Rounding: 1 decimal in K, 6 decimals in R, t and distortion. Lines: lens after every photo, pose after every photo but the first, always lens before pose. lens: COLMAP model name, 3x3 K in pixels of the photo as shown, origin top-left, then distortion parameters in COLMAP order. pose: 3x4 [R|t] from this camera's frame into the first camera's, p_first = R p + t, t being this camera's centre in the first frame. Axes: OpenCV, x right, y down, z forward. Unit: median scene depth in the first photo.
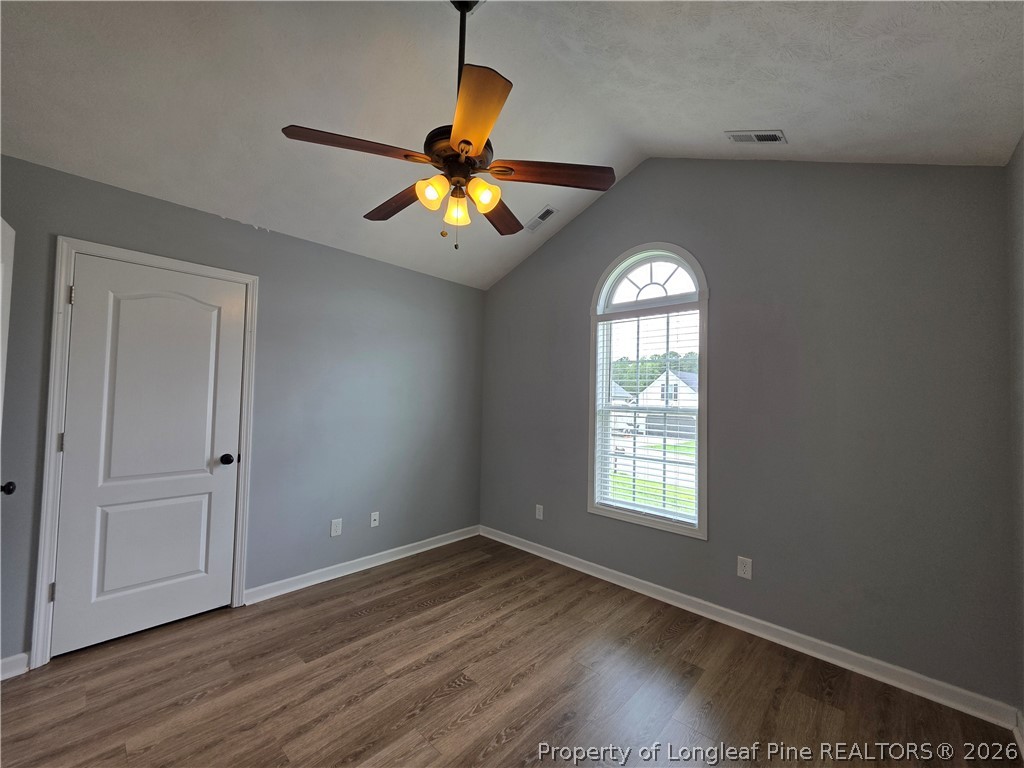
lens RADIAL K [[412.1, 0, 513.1], [0, 412.1, 383.8], [0, 0, 1]] dist [0.000108, 0.000008]
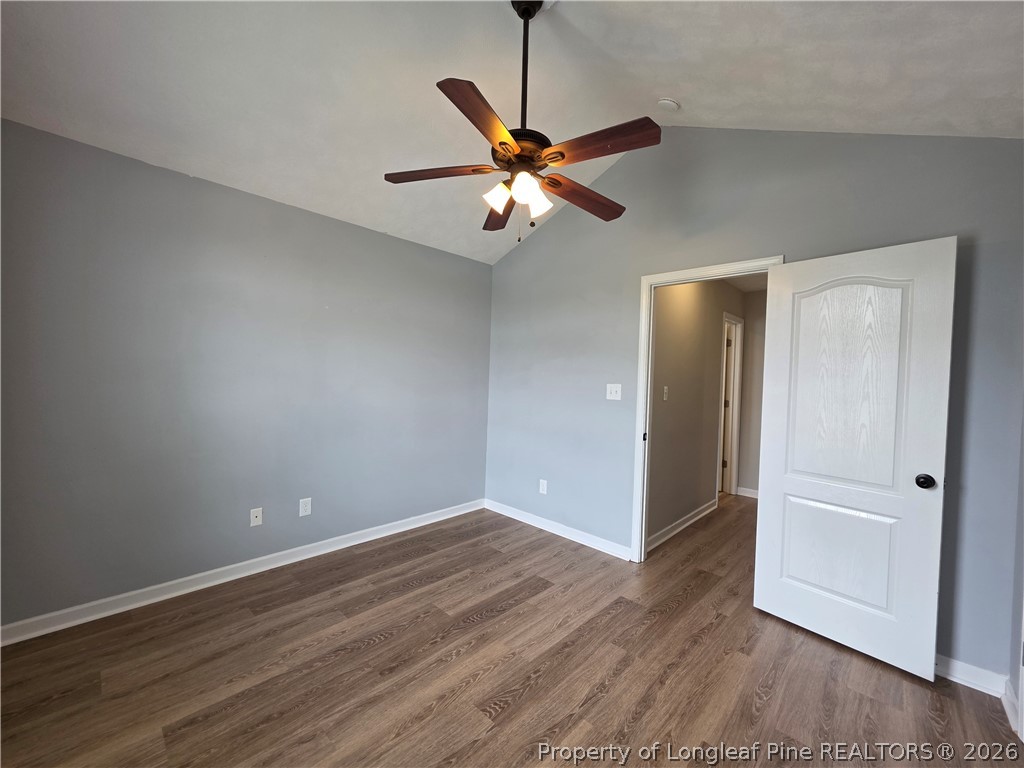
lens RADIAL K [[412.1, 0, 511.0], [0, 412.1, 382.9], [0, 0, 1]] dist [0.000108, 0.000008]
pose [[-0.998221, -0.057774, 0.014766, -0.139809], [-0.057945, 0.998254, -0.011466, 0.064270], [-0.014078, -0.012301, -0.999825, 1.918790]]
